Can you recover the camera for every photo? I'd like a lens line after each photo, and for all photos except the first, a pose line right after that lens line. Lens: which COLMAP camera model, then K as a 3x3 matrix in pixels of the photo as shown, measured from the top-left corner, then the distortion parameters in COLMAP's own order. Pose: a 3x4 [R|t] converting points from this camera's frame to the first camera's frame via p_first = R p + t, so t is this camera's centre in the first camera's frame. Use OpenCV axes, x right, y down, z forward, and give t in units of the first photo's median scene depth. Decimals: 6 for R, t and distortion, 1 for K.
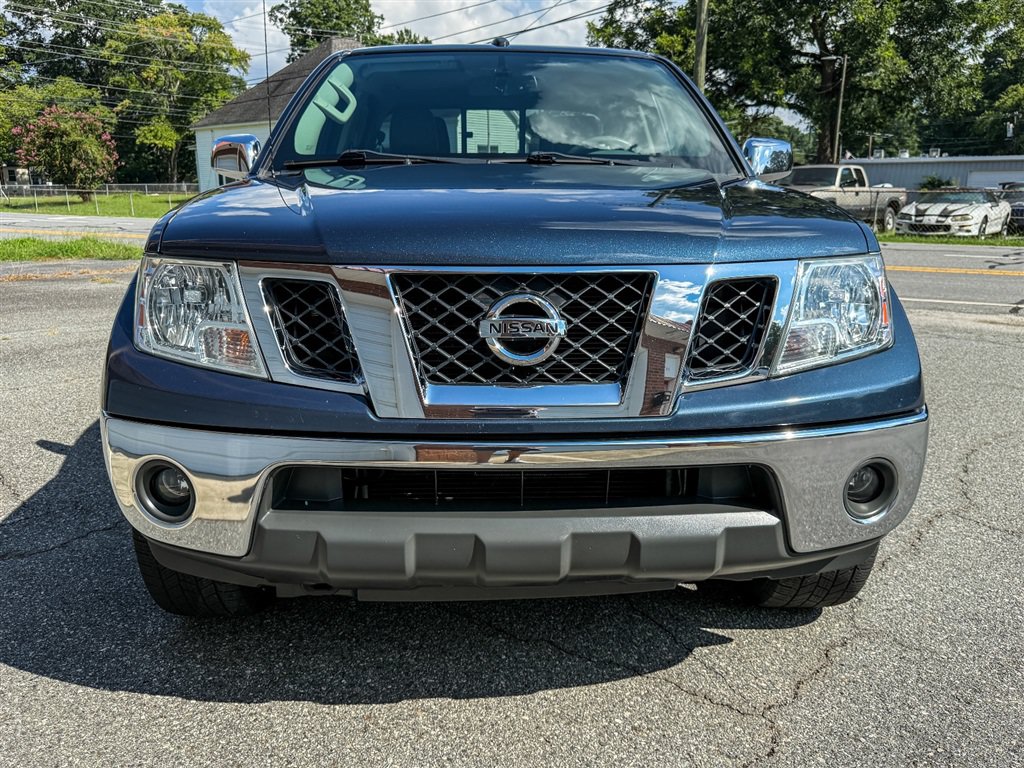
lens RADIAL K [[851.9, 0, 480.7], [0, 851.9, 384.5], [0, 0, 1]] dist [0.000869, -0.011885]
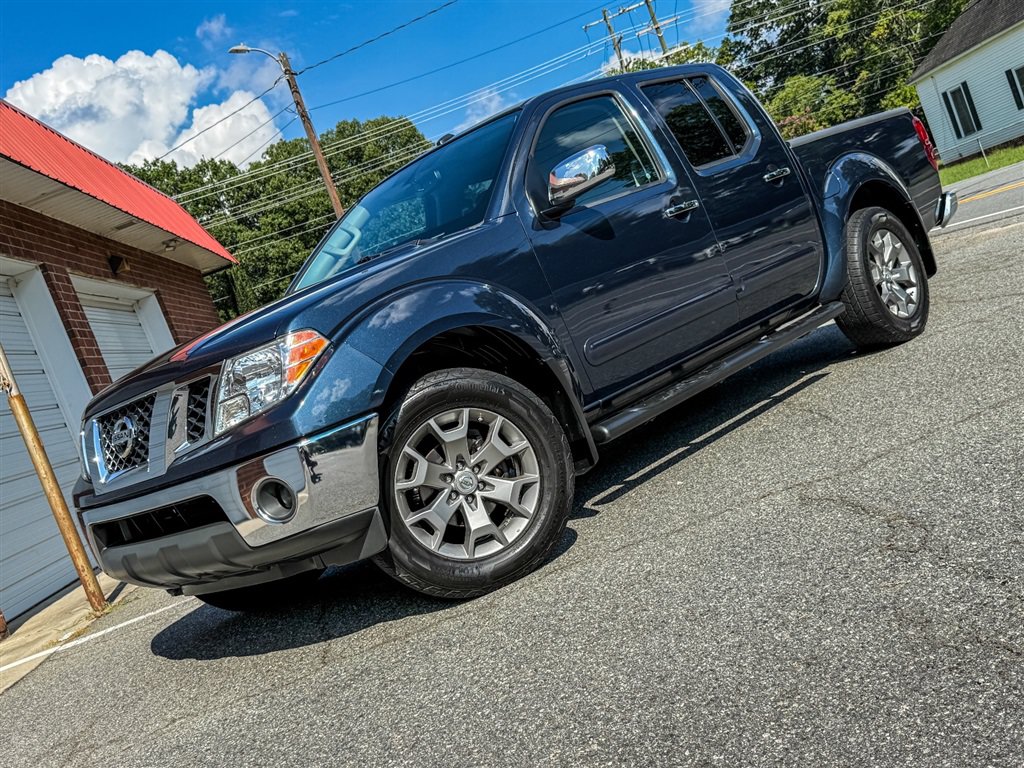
lens RADIAL K [[1051.0, 0, 485.4], [0, 1051.0, 383.6], [0, 0, 1]] dist [0.162313, -0.371147]
pose [[0.638147, -0.196977, -0.744291, 1.719546], [0.182783, 0.977841, -0.102069, 0.148911], [0.747903, -0.070909, 0.660010, 0.065563]]
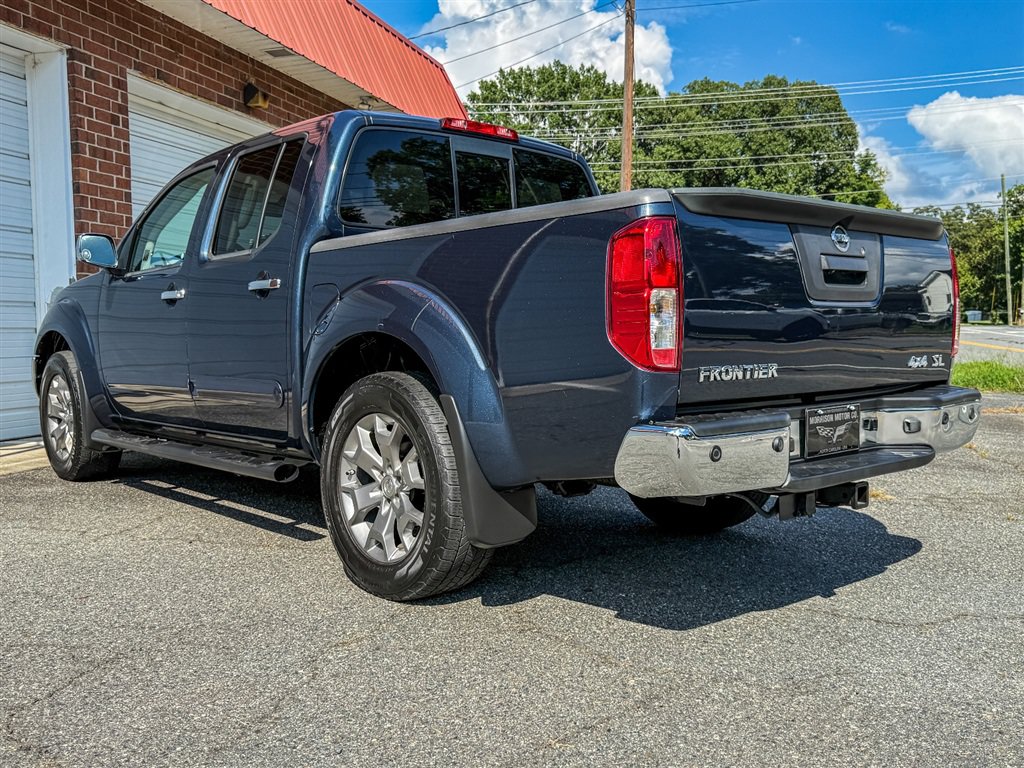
lens RADIAL K [[941.3, 0, 512.4], [0, 941.3, 396.5], [0, 0, 1]] dist [0.113967, -0.200593]
pose [[0.394457, 0.072411, -0.916057, 0.611568], [-0.201965, 0.979346, -0.009553, -0.365645], [0.896445, 0.188780, 0.400934, 2.192759]]
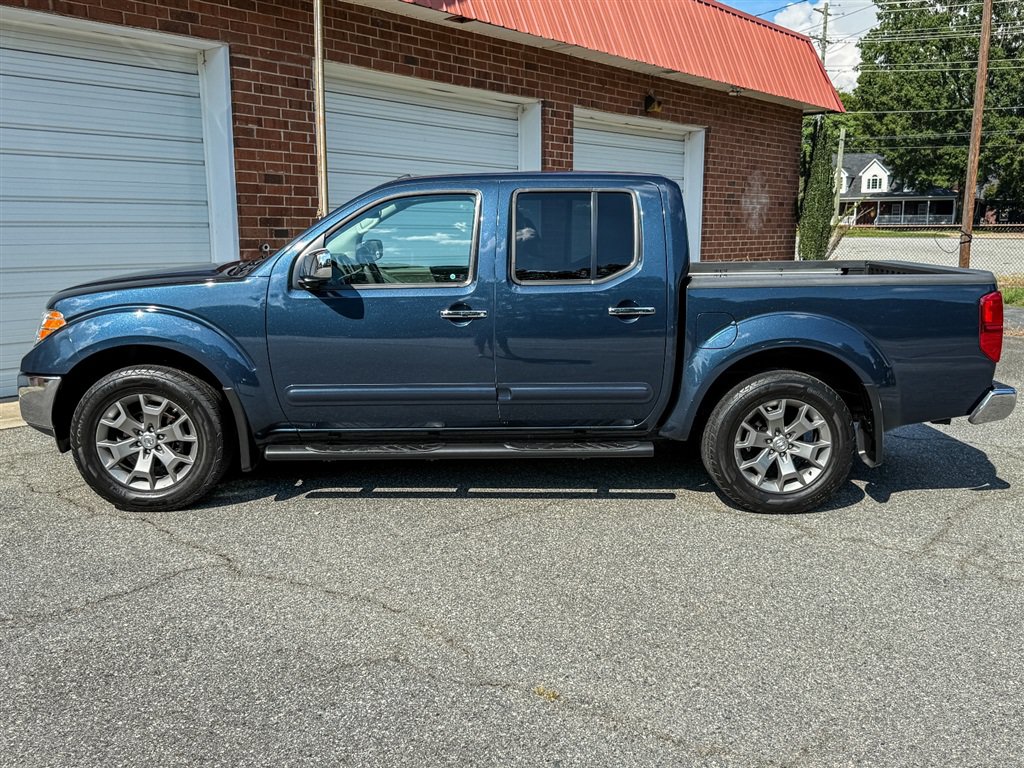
lens RADIAL K [[941.3, 0, 512.4], [0, 941.3, 396.5], [0, 0, 1]] dist [0.113967, -0.200593]
pose [[0.003138, 0.183114, -0.983087, 2.675656], [-0.225403, 0.957922, 0.177707, -0.582915], [0.974261, 0.221033, 0.044280, 1.860164]]
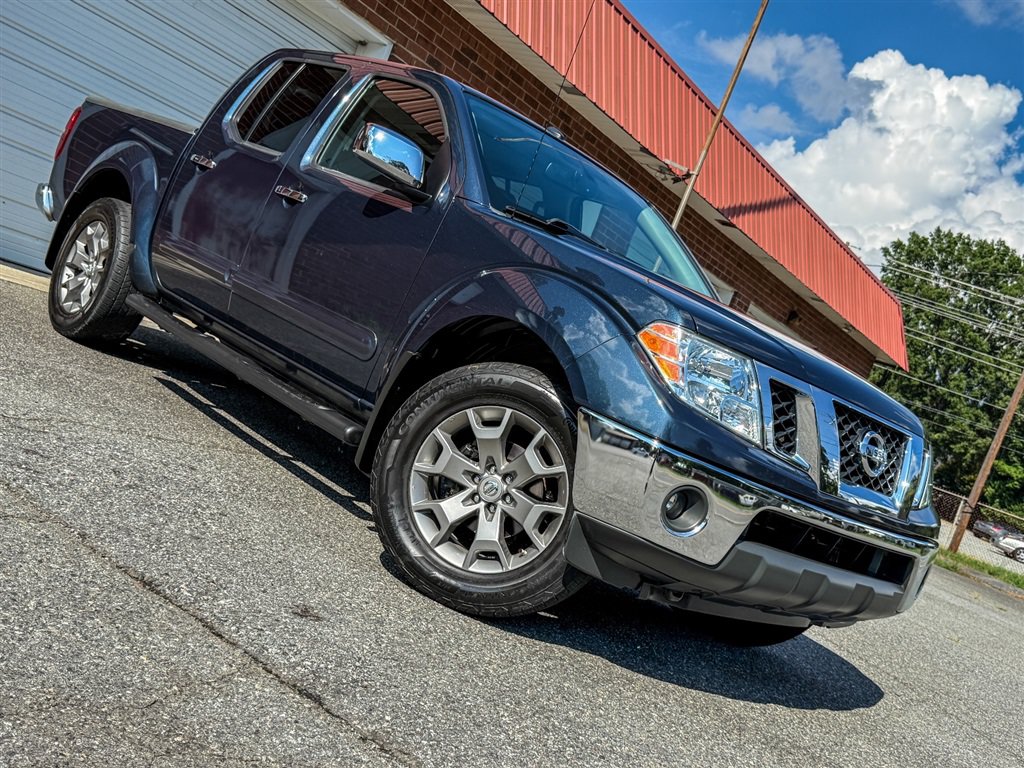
lens RADIAL K [[1077.2, 0, 510.9], [0, 1077.2, 386.4], [0, 0, 1]] dist [0.196261, -0.467750]
pose [[0.087566, 0.069115, -0.993758, 4.858622], [-0.558255, 0.829626, 0.008509, 0.177876], [0.825036, 0.554025, 0.111231, -0.055603]]
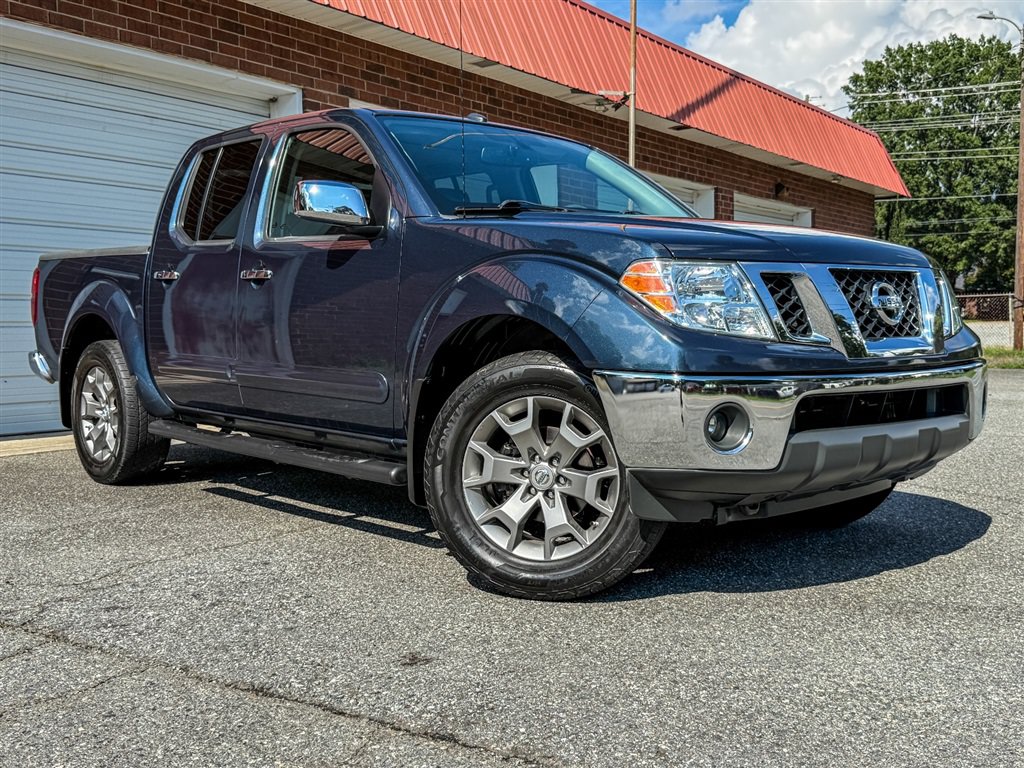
lens RADIAL K [[1077.2, 0, 510.9], [0, 1077.2, 386.4], [0, 0, 1]] dist [0.196261, -0.467750]
pose [[0.077299, 0.057879, -0.995327, 4.872203], [-0.210580, 0.976740, 0.040444, 0.147623], [0.974516, 0.206470, 0.087689, -0.034584]]
